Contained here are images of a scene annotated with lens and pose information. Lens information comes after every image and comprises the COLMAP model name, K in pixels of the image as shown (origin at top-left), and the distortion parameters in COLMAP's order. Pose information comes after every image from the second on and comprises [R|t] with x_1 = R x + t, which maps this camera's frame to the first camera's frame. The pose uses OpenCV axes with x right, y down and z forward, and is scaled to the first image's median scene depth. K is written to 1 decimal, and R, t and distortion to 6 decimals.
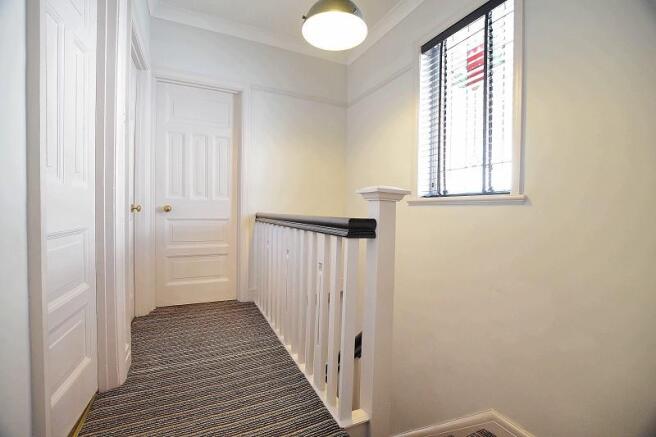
lens RADIAL K [[292.7, 0, 328.0], [0, 292.7, 218.5], [0, 0, 1]] dist [-0.023998, 0.000116]
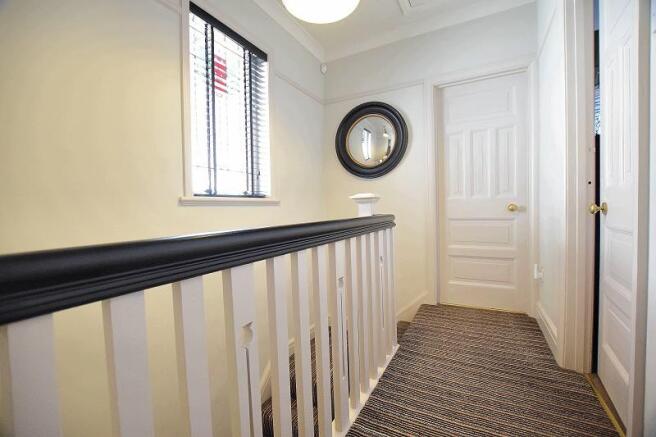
lens RADIAL K [[292.7, 0, 328.0], [0, 292.7, 218.5], [0, 0, 1]] dist [-0.023998, 0.000116]
pose [[-0.590102, -0.029520, 0.806789, -0.586879], [0.031279, 0.997745, 0.059384, -0.050265], [-0.806723, 0.060278, -0.587848, 1.302582]]
